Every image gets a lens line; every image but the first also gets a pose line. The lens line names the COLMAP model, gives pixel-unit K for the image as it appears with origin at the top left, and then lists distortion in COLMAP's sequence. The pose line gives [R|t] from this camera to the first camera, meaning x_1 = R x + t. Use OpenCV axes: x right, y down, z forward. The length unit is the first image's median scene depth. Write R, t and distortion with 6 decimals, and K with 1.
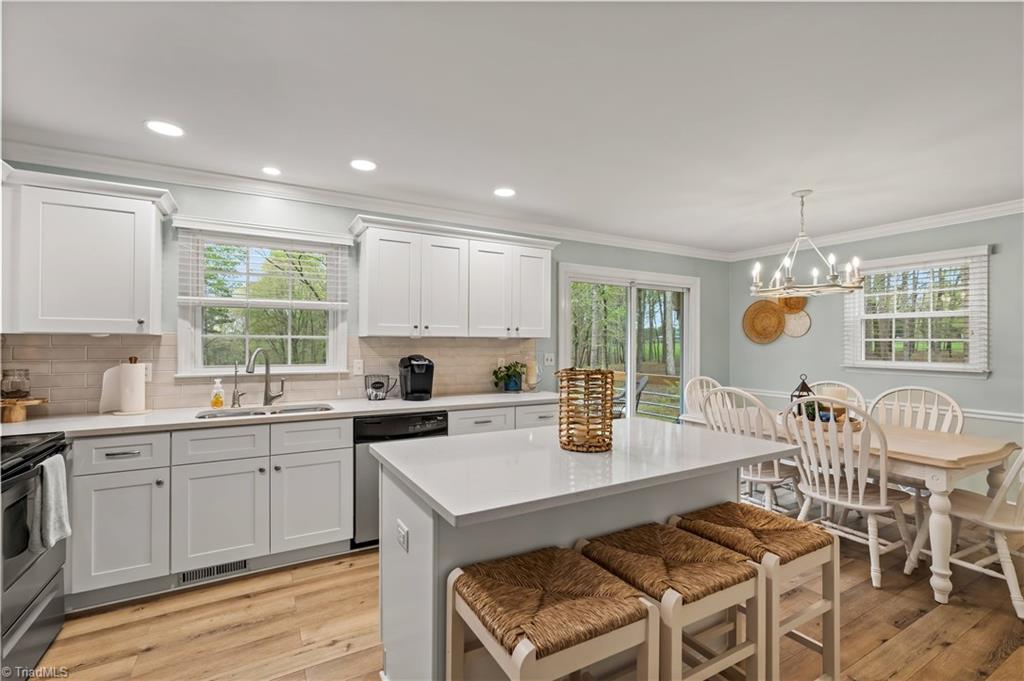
lens RADIAL K [[461.5, 0, 518.6], [0, 461.5, 340.1], [0, 0, 1]] dist [-0.000123, -0.000012]
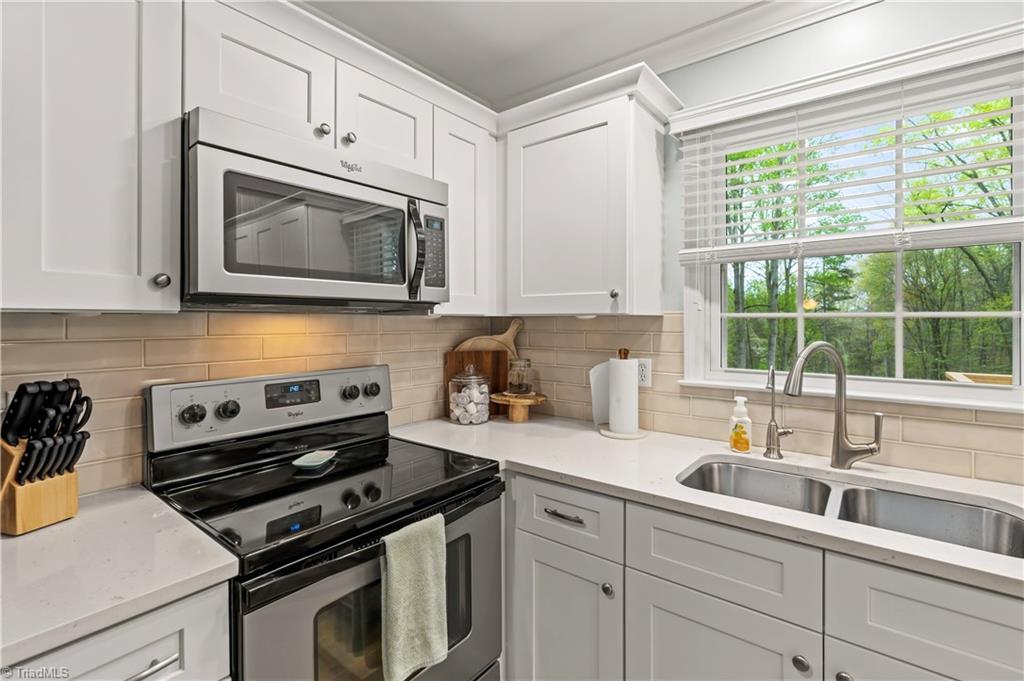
lens RADIAL K [[467.4, 0, 512.8], [0, 467.4, 321.5], [0, 0, 1]] dist [-0.004716, -0.000151]
pose [[0.371200, -0.000492, -0.928553, -0.248591], [0.007543, 0.999968, 0.002486, -0.005258], [0.928522, -0.007927, 0.371192, 0.554855]]
